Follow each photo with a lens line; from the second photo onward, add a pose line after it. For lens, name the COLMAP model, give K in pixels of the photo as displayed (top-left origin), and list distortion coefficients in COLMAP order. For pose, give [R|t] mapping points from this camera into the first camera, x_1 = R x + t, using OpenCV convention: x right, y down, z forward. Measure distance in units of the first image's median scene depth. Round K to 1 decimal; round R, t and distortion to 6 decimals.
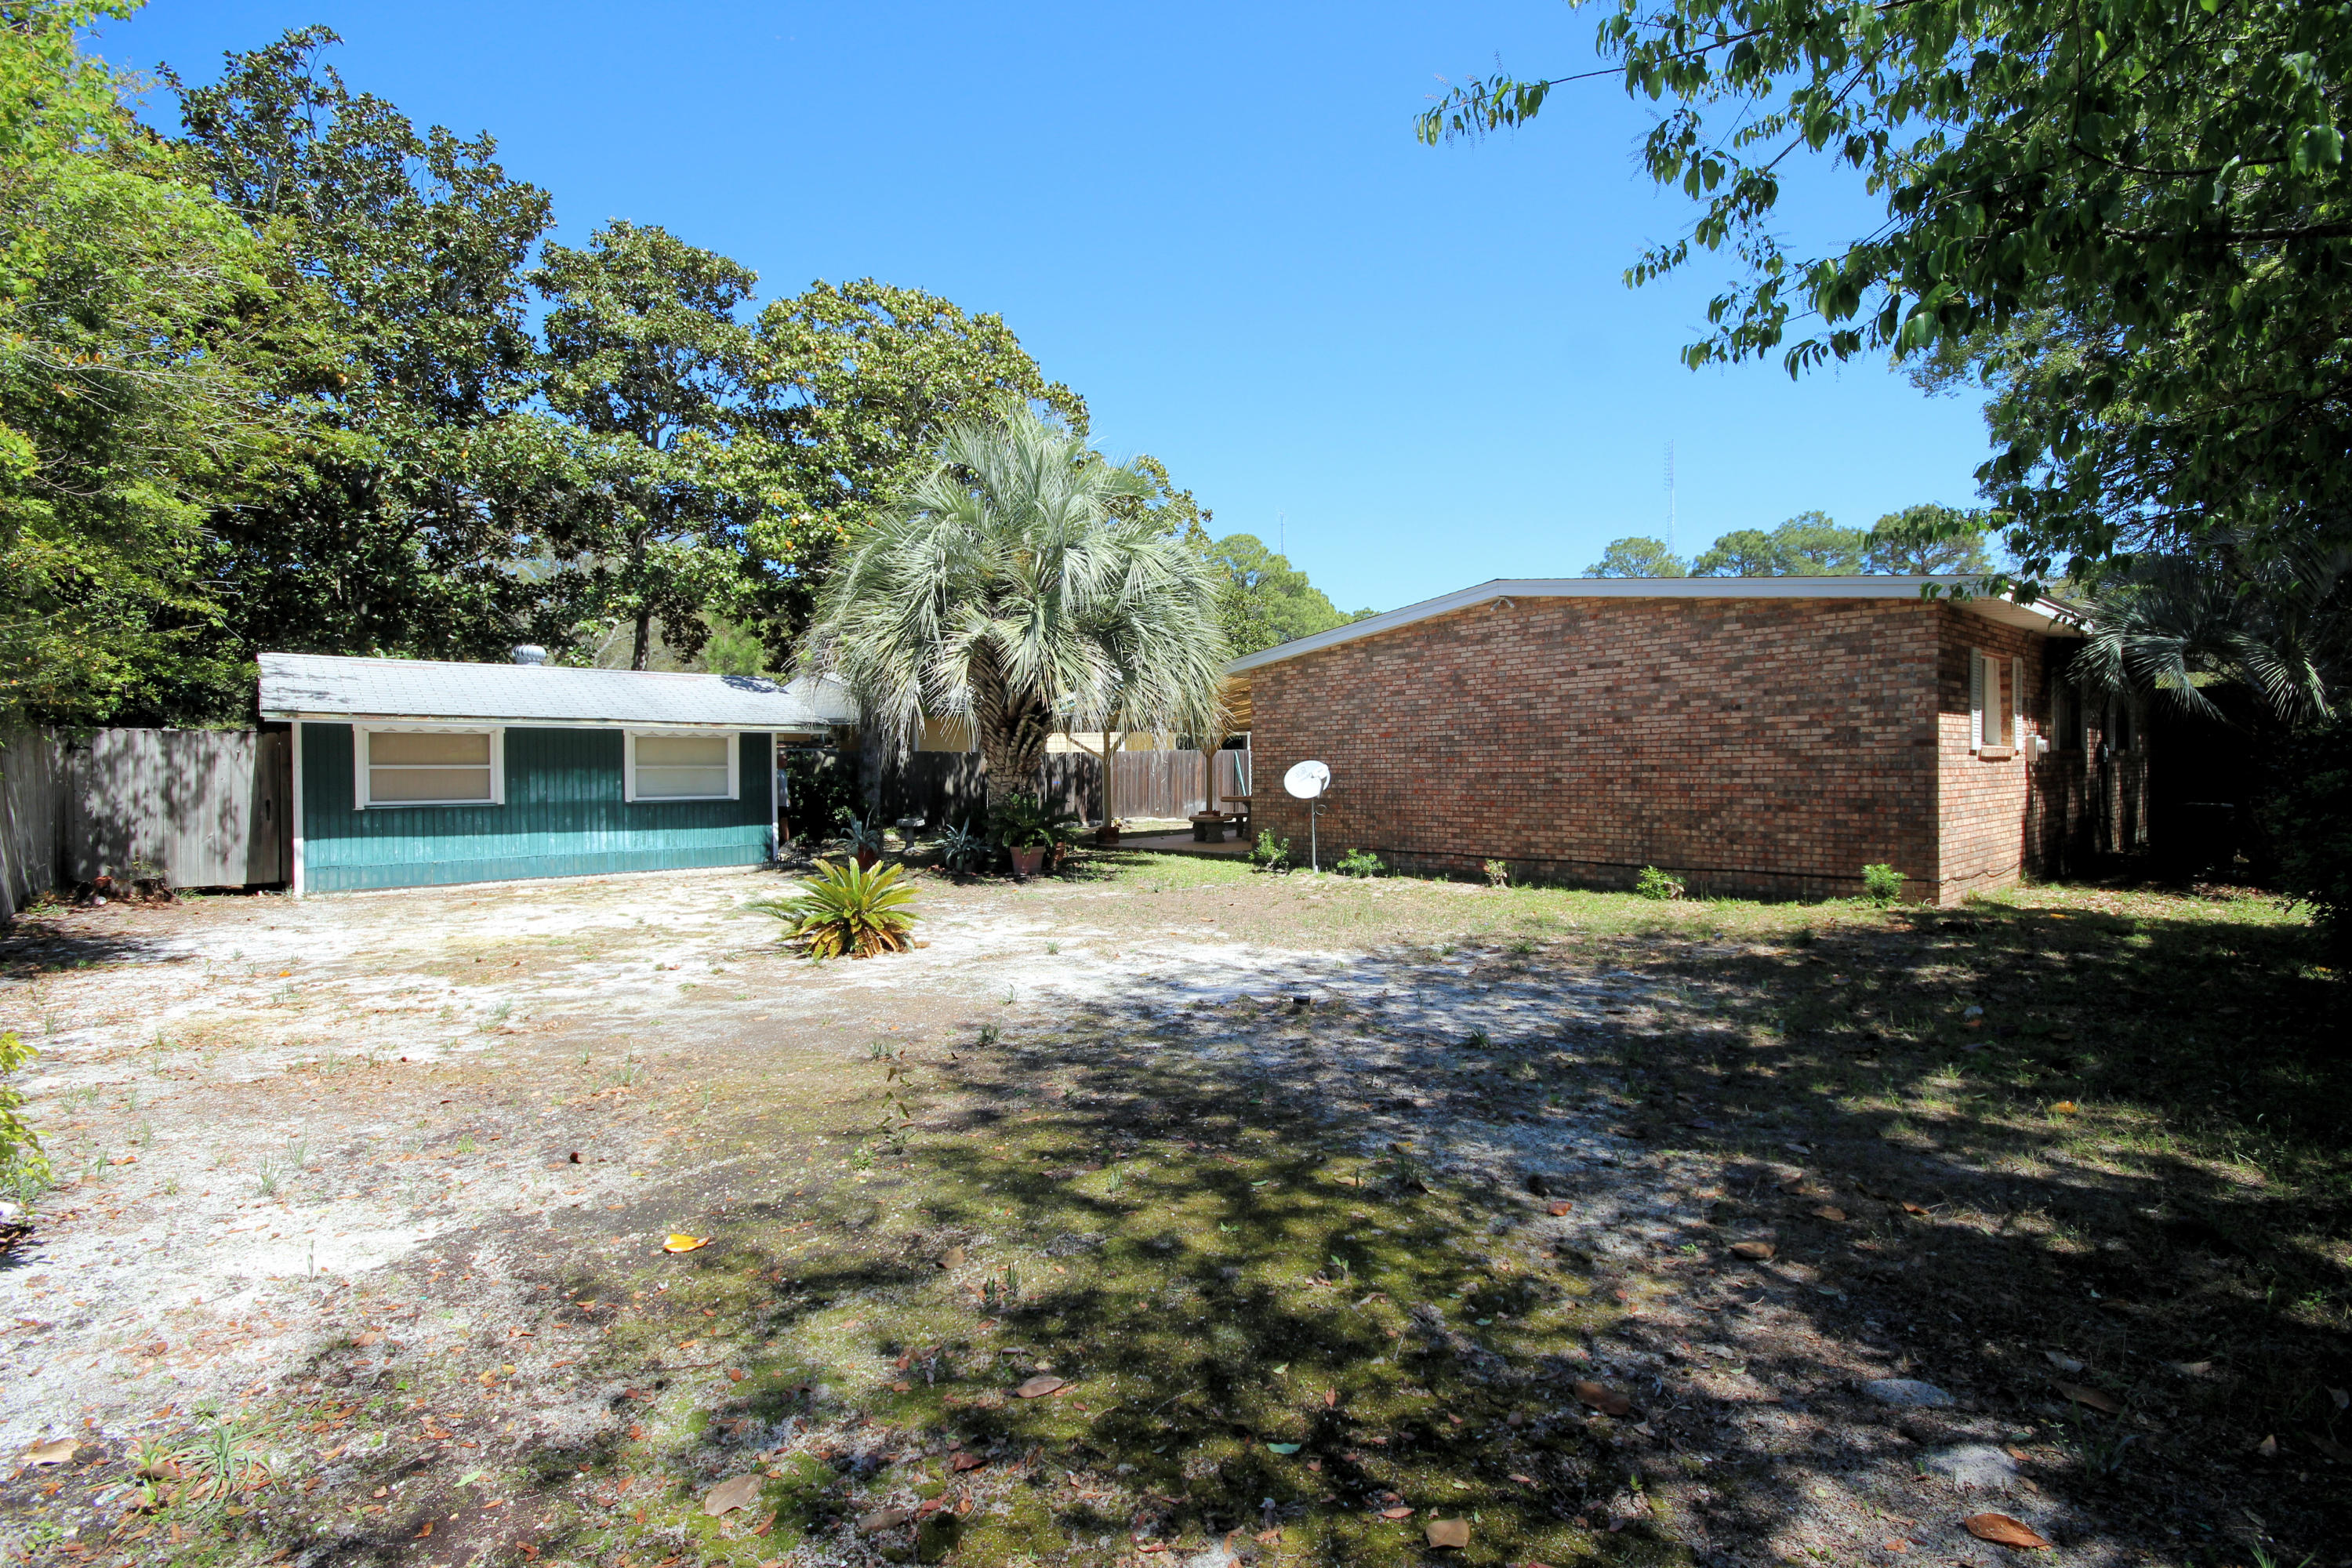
lens RADIAL K [[1089.3, 0, 1199.6], [0, 1089.3, 777.0], [0, 0, 1]] dist [-0.002868, -0.004531]
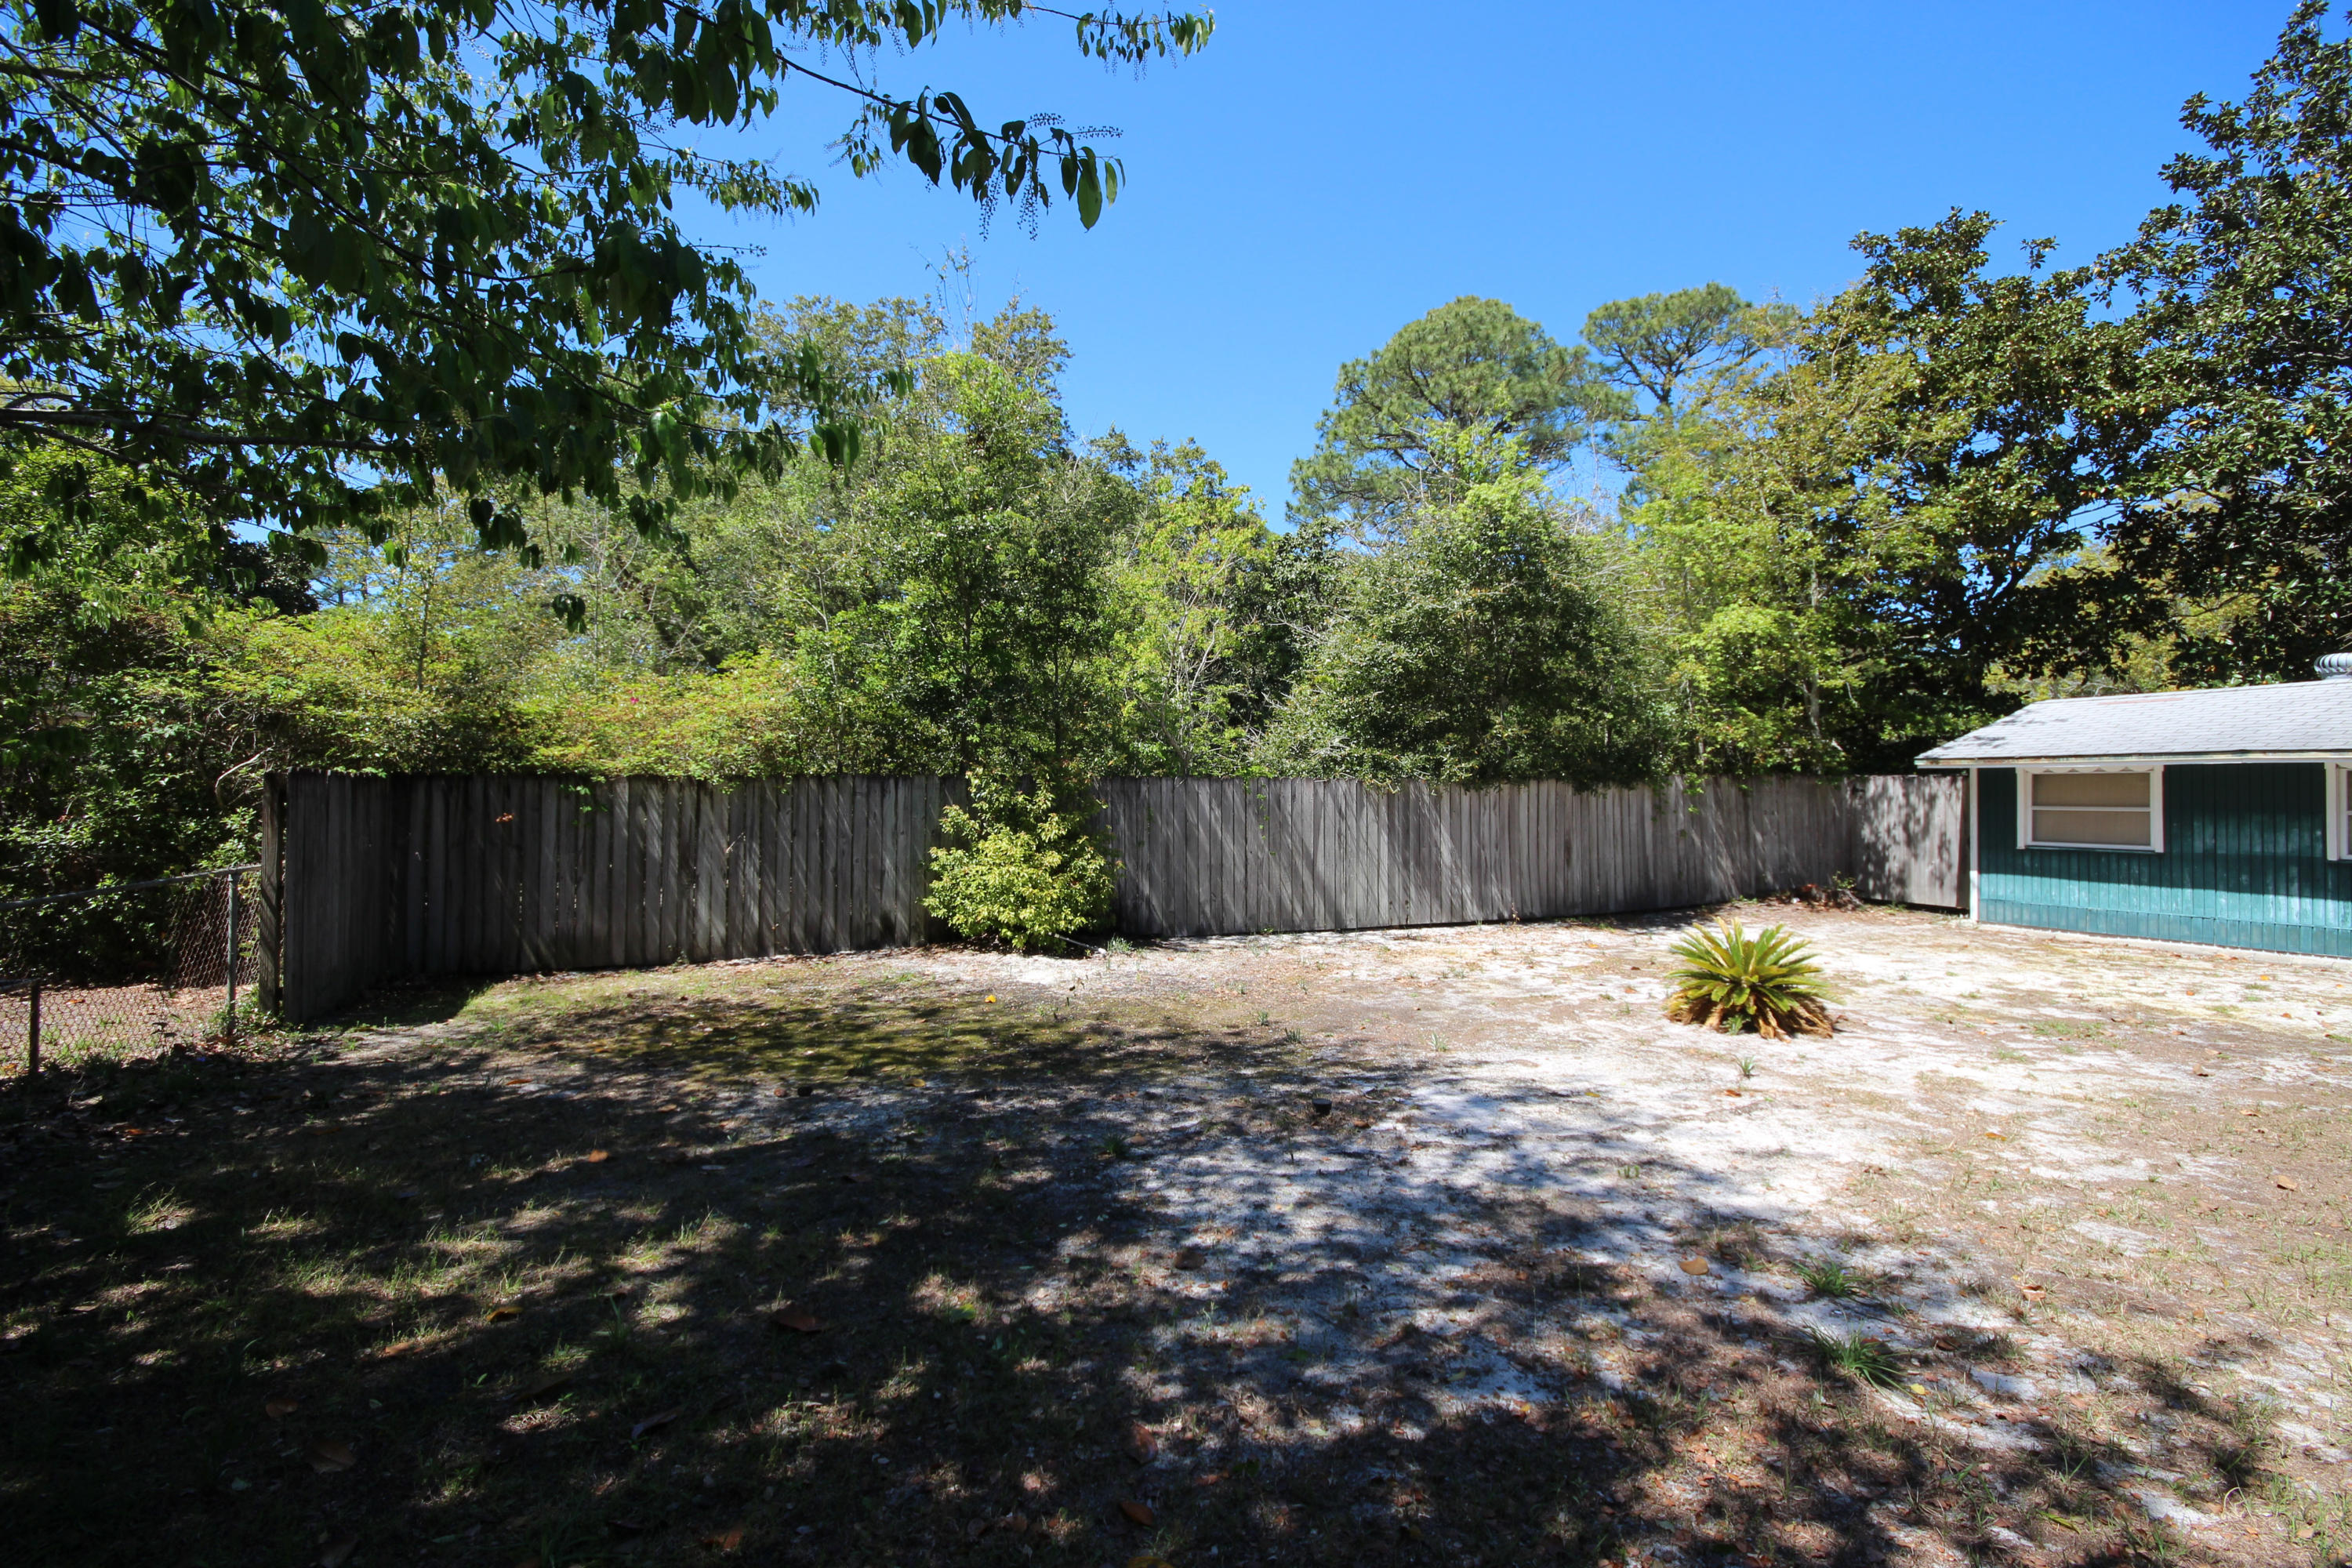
lens RADIAL K [[1089.3, 0, 1199.1], [0, 1089.3, 787.4], [0, 0, 1]] dist [-0.002868, -0.004531]
pose [[-0.325471, -0.001234, -0.945551, 0.485104], [-0.009727, 0.999951, 0.002043, -0.024114], [0.945502, 0.009863, -0.325467, 0.611199]]
